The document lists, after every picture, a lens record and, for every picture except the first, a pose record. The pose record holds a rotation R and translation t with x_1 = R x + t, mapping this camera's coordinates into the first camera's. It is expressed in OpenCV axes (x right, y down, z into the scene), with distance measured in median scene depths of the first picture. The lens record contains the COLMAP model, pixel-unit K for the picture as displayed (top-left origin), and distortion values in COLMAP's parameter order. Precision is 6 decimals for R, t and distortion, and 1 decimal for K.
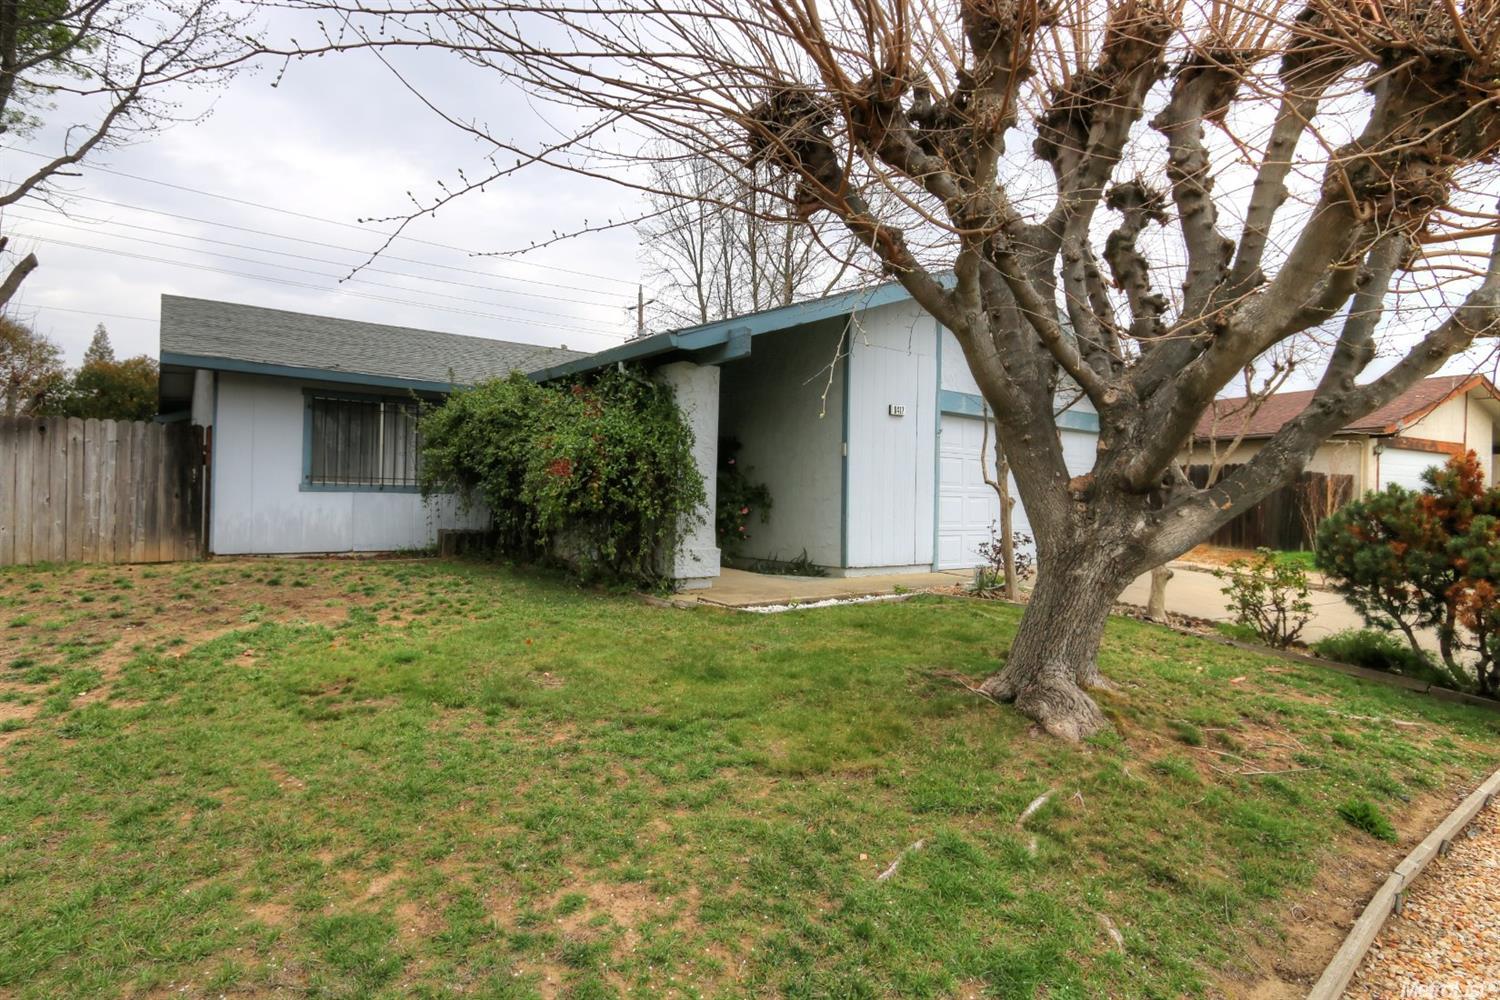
lens RADIAL K [[821.4, 0, 752.3], [0, 821.4, 497.2], [0, 0, 1]] dist [-0.008931, -0.002775]
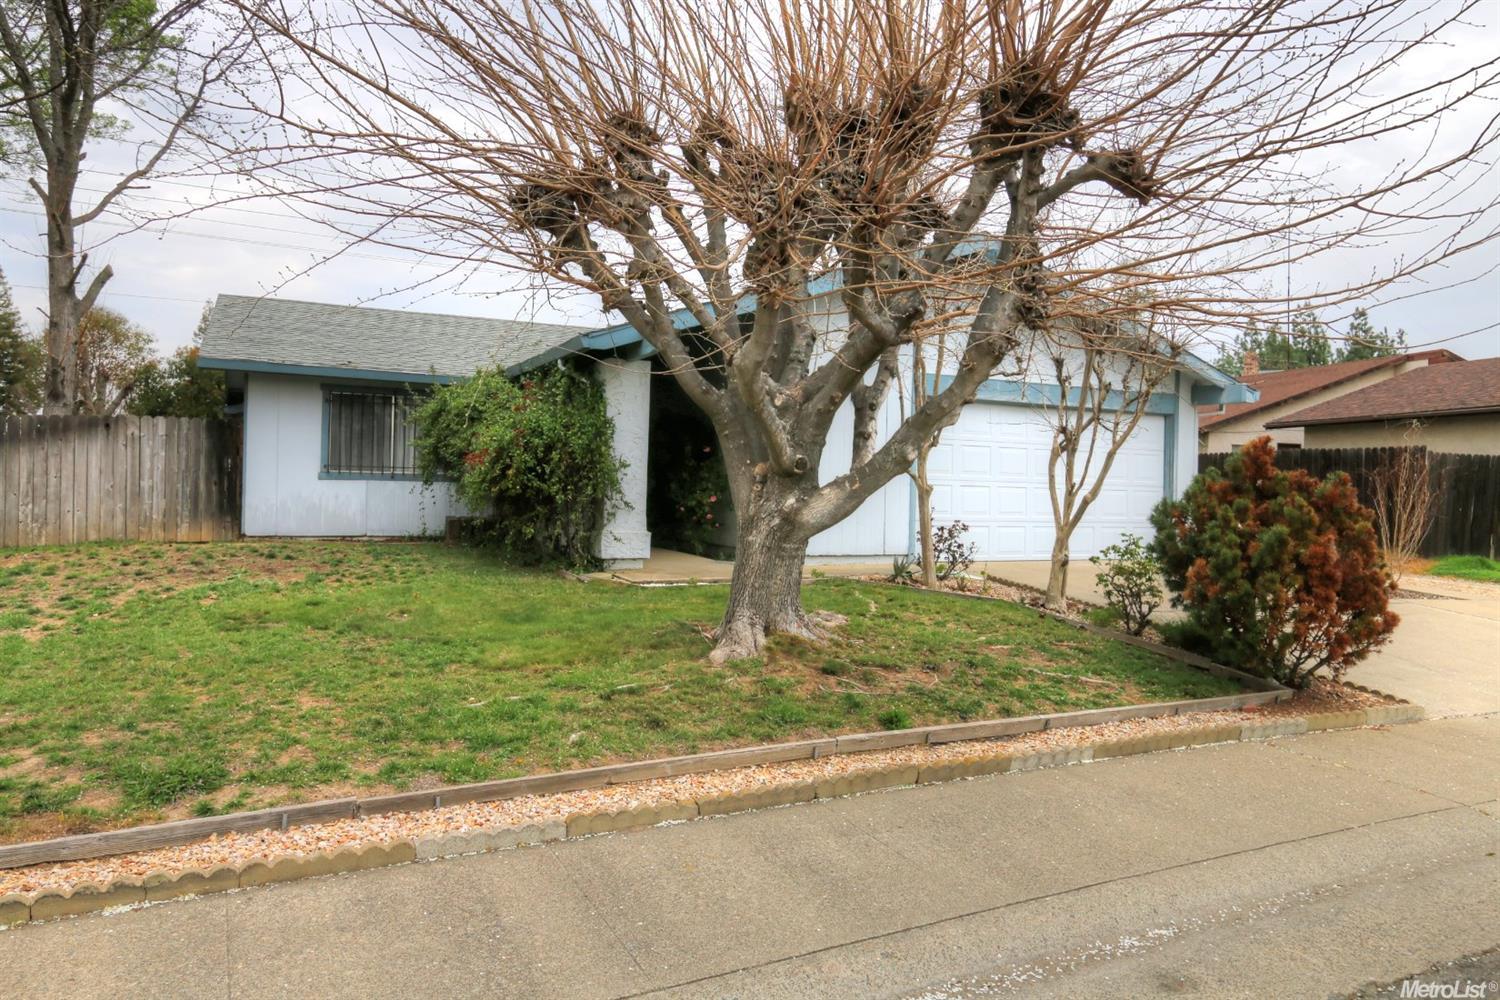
lens RADIAL K [[1038.9, 0, 749.0], [0, 1038.9, 502.3], [0, 0, 1]] dist [-0.013832, -0.000336]
pose [[0.979971, 0.004106, -0.199099, 0.293519], [-0.001856, 0.999932, 0.011487, 0.006658], [0.199133, -0.010887, 0.979912, -0.243070]]
